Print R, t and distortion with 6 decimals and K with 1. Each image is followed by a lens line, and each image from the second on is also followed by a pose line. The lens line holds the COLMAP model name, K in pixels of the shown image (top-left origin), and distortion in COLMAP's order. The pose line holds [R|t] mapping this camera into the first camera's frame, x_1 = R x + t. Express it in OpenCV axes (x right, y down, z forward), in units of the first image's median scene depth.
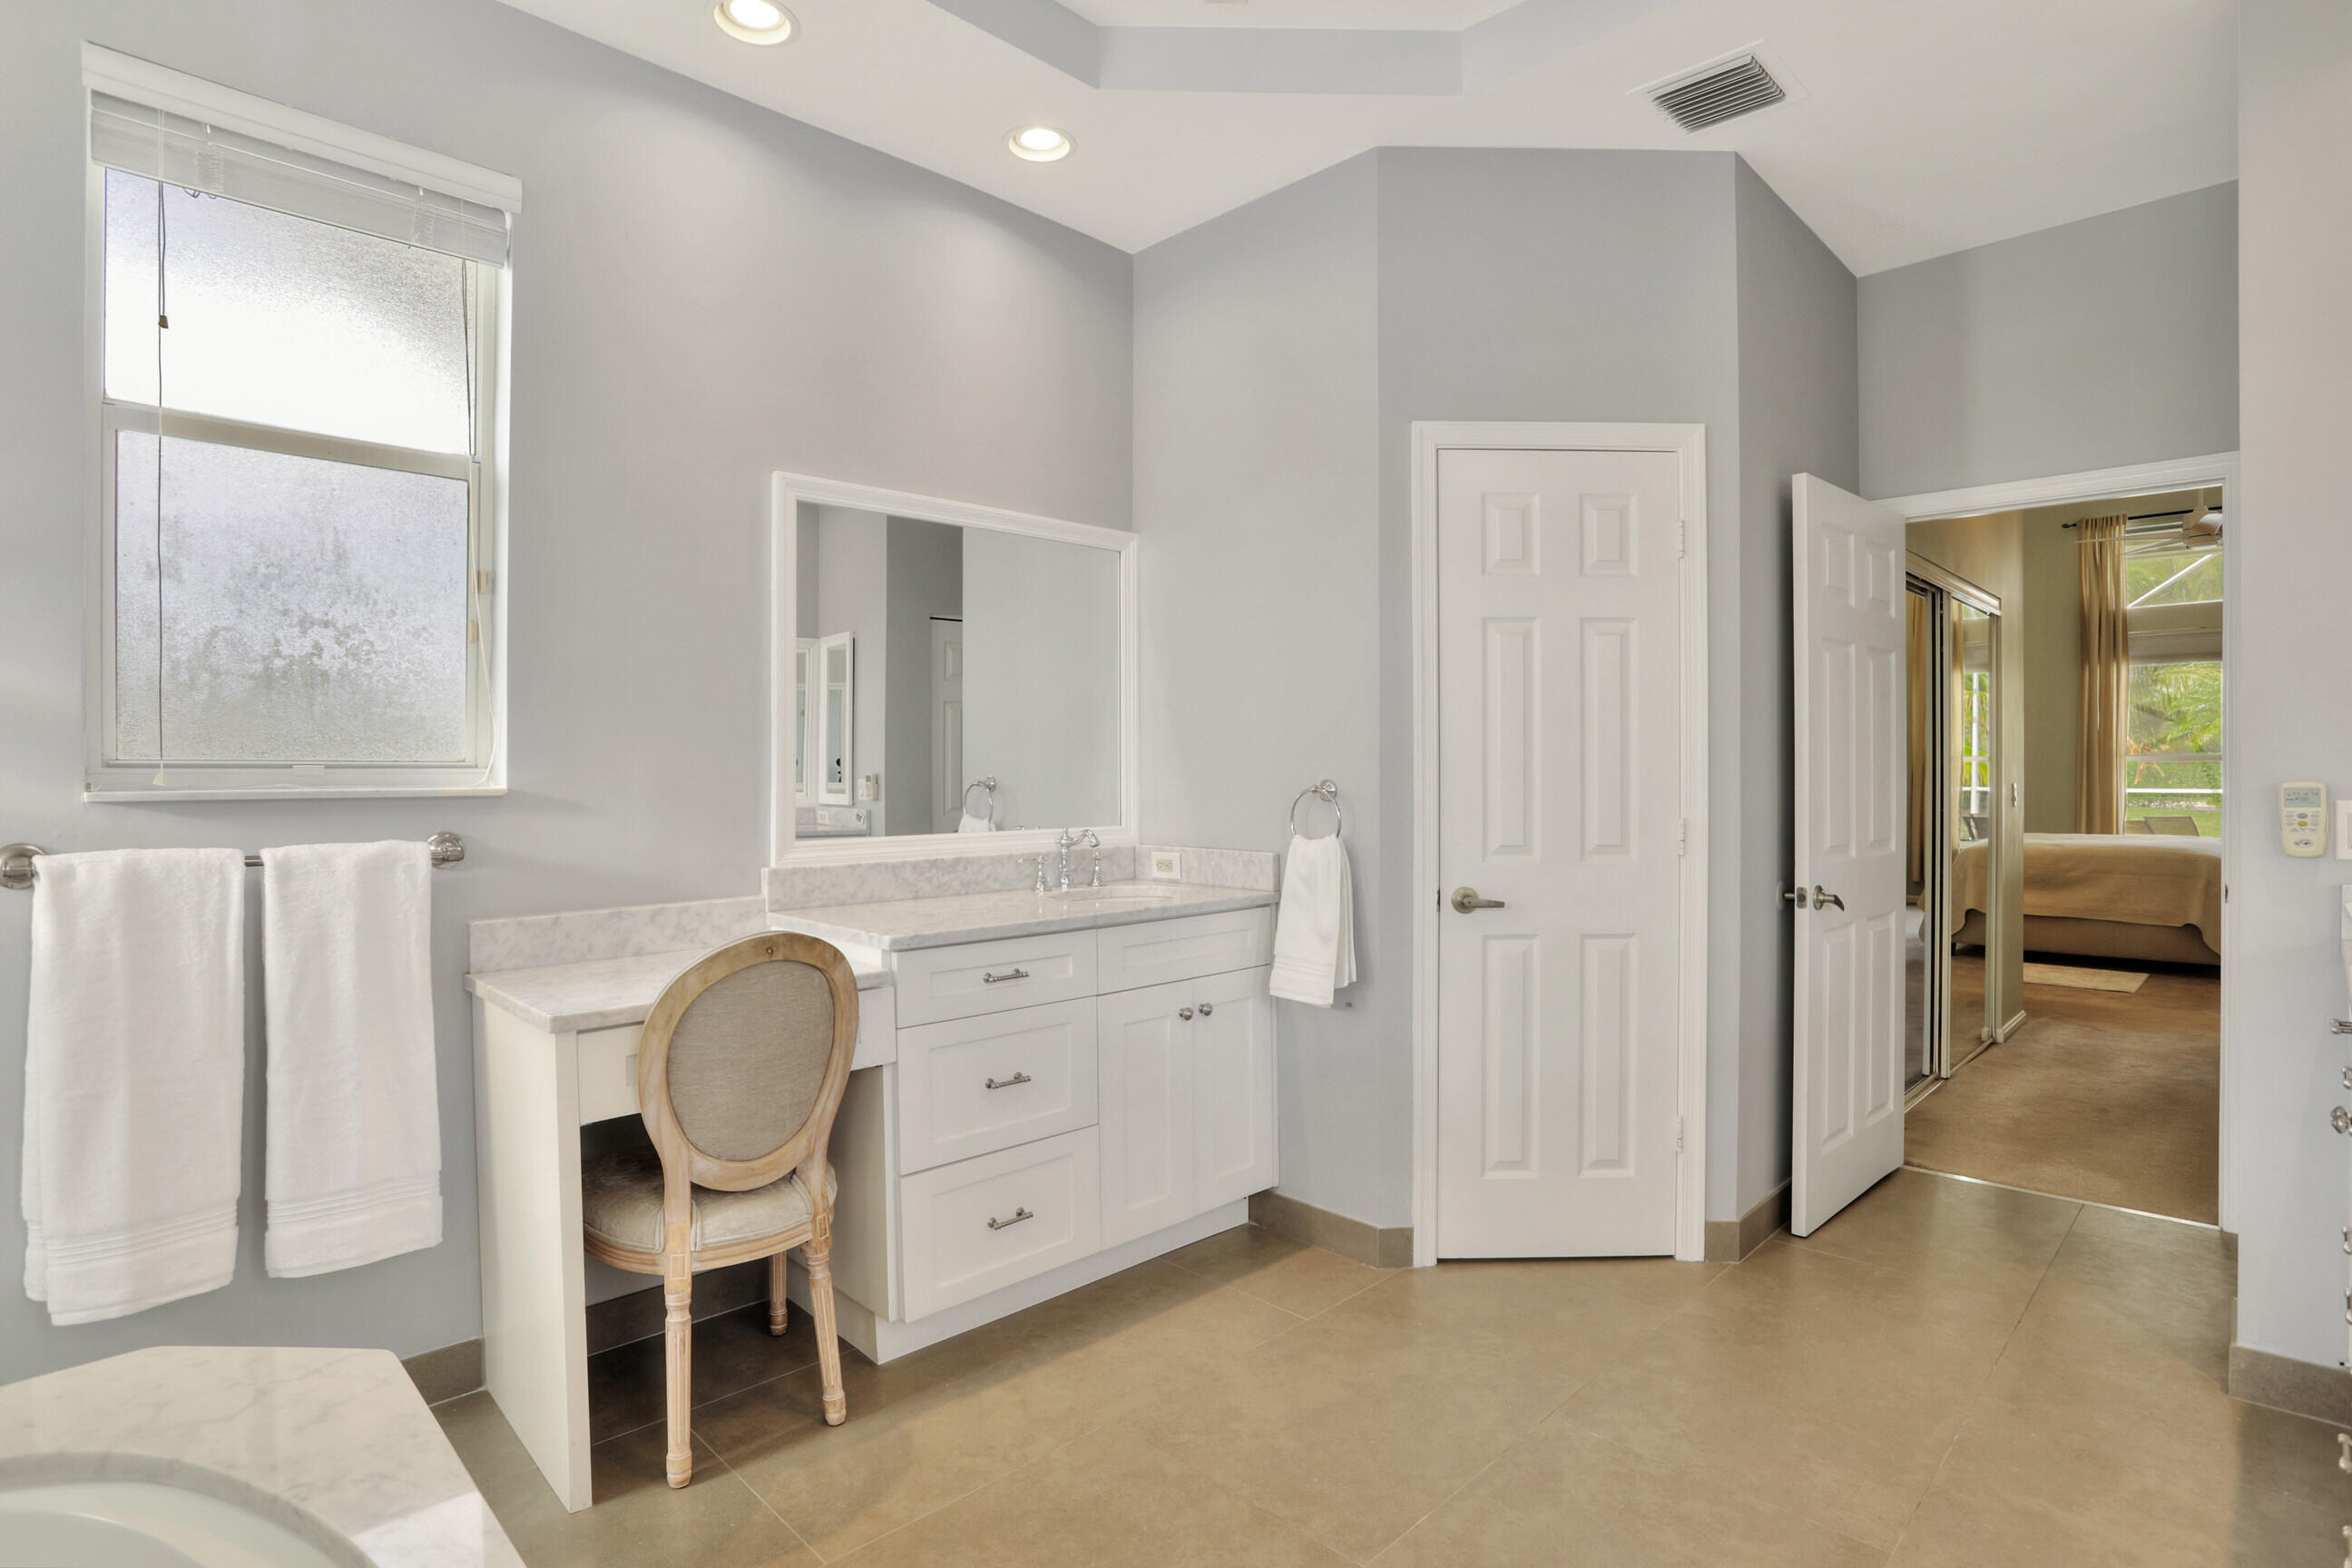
lens RADIAL K [[1197.3, 0, 1190.8], [0, 1197.3, 794.2], [0, 0, 1]] dist [-0.061031, 0.028012]
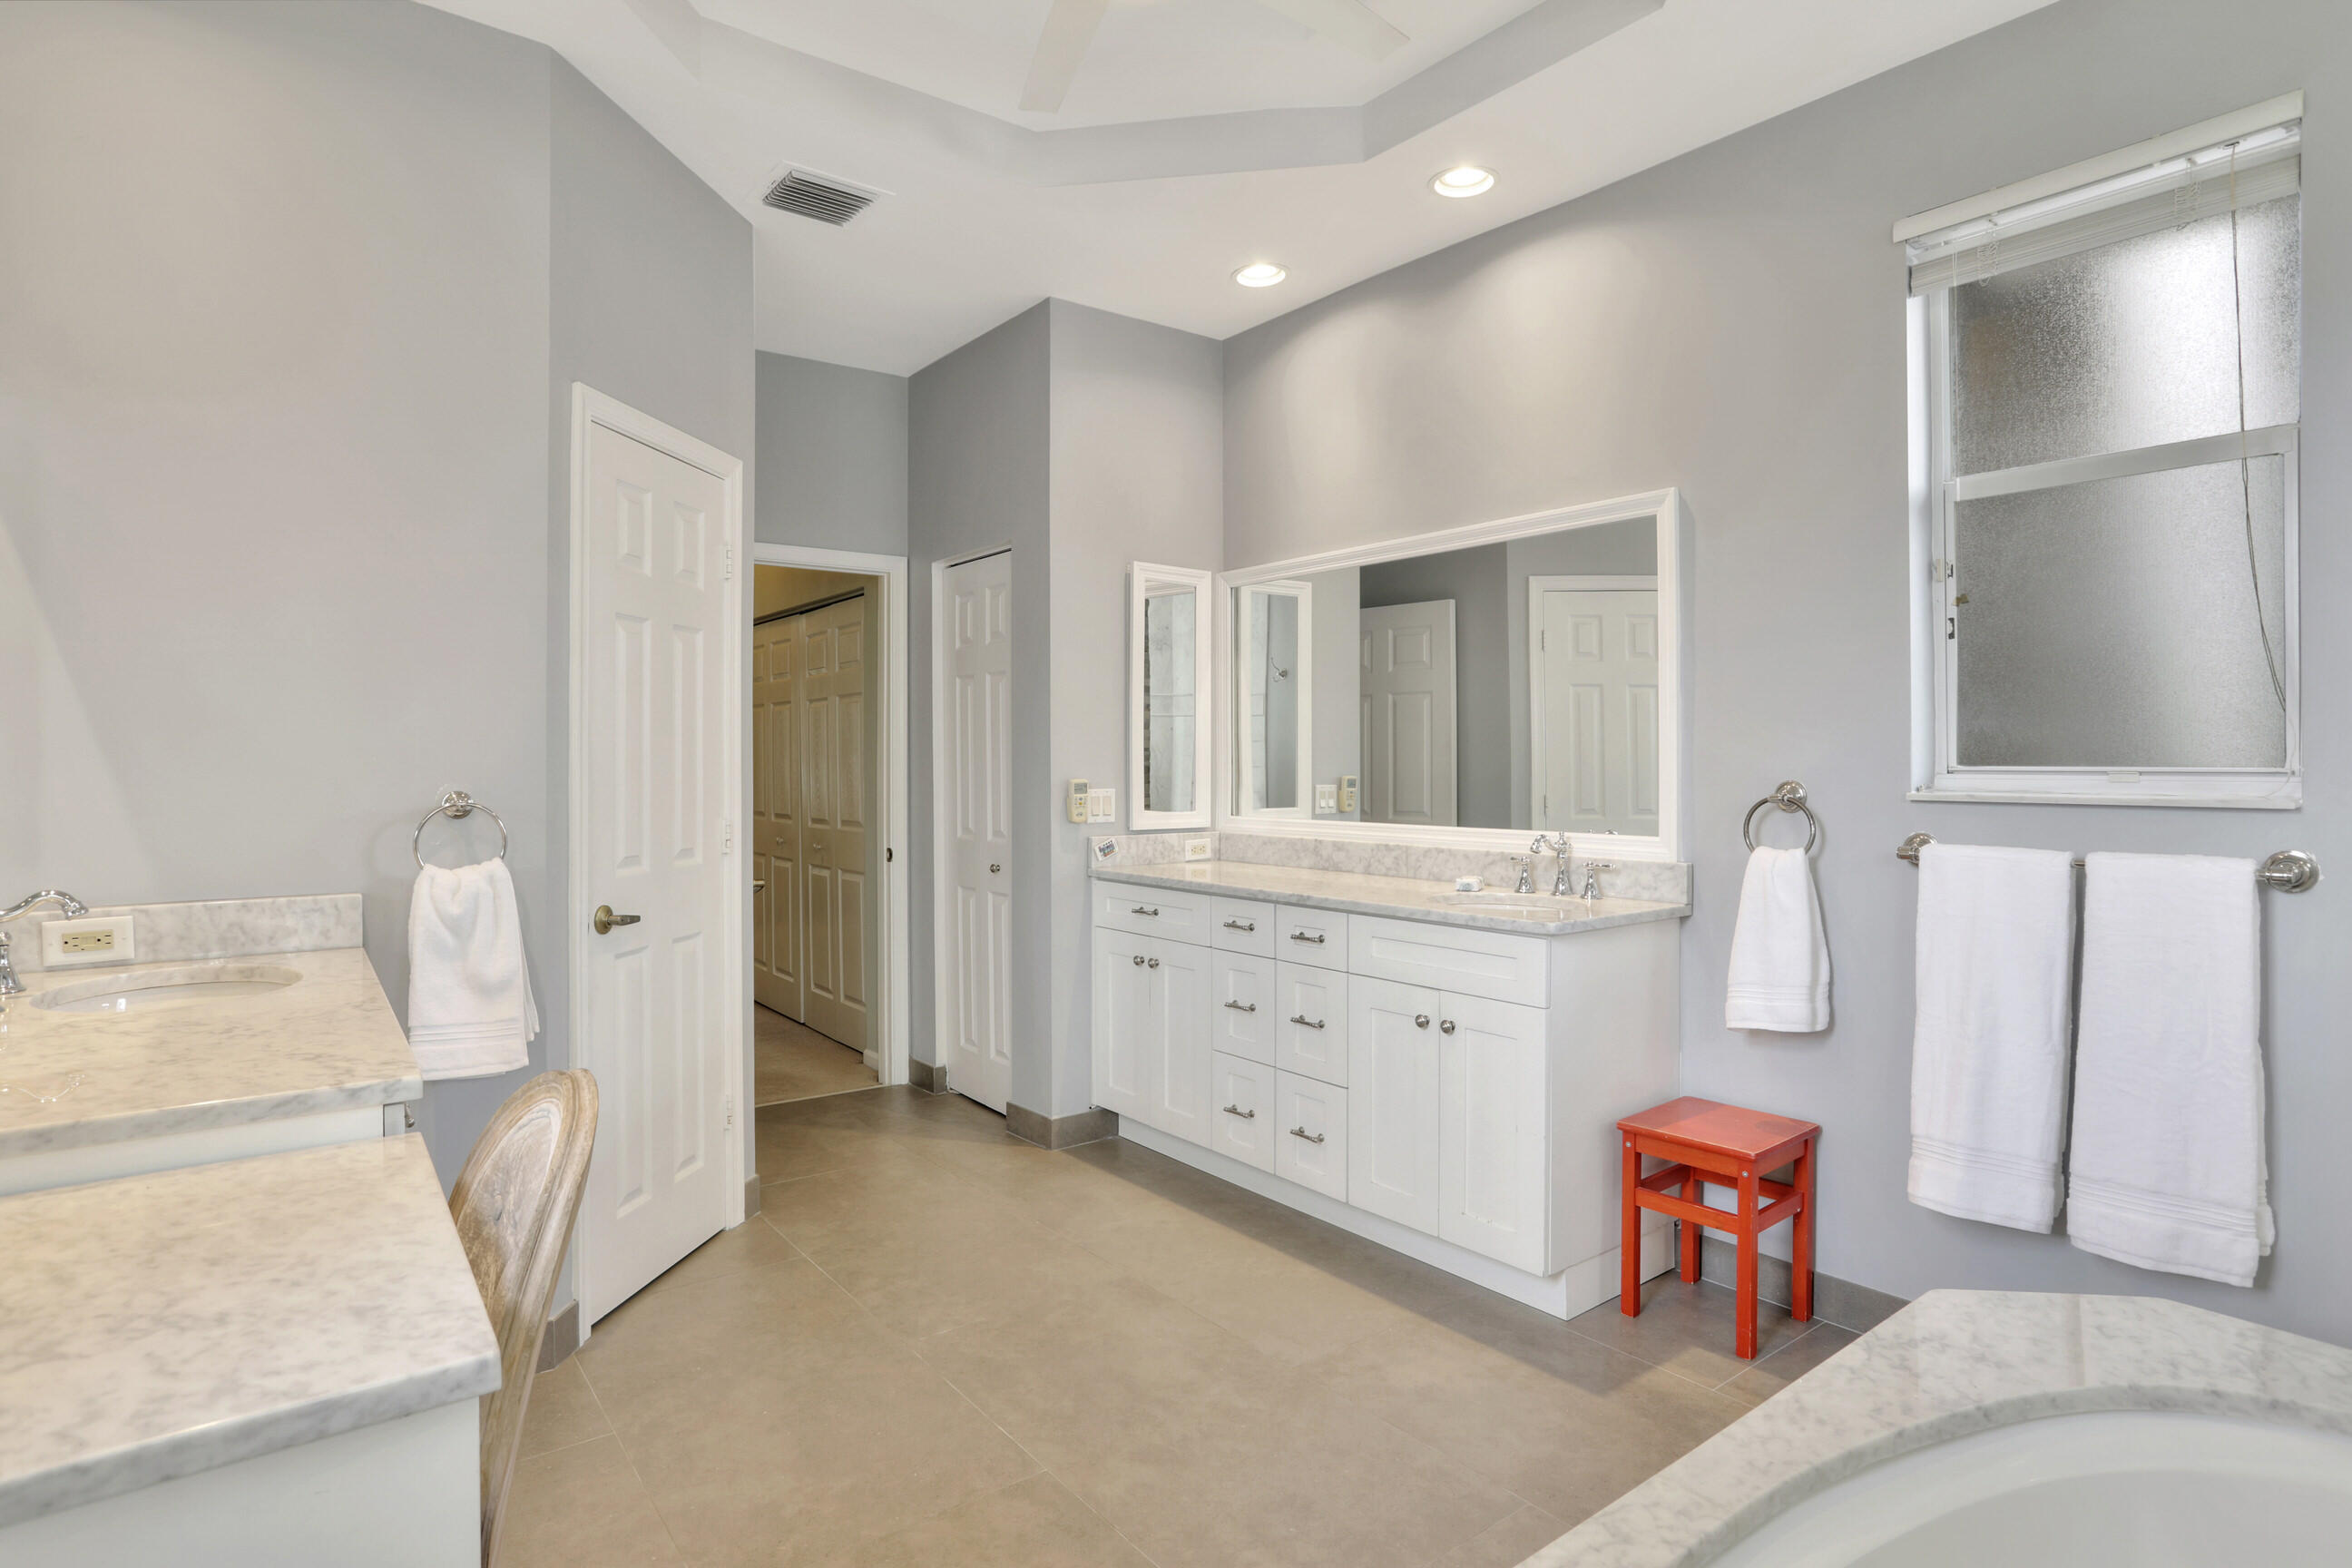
lens RADIAL K [[1224.2, 0, 1183.4], [0, 1224.2, 776.9], [0, 0, 1]] dist [-0.070011, 0.037595]
pose [[0.130457, -0.008251, 0.991420, -0.625916], [0.020964, 0.999765, 0.005562, -0.016094], [-0.991232, 0.020059, 0.130600, 0.438317]]
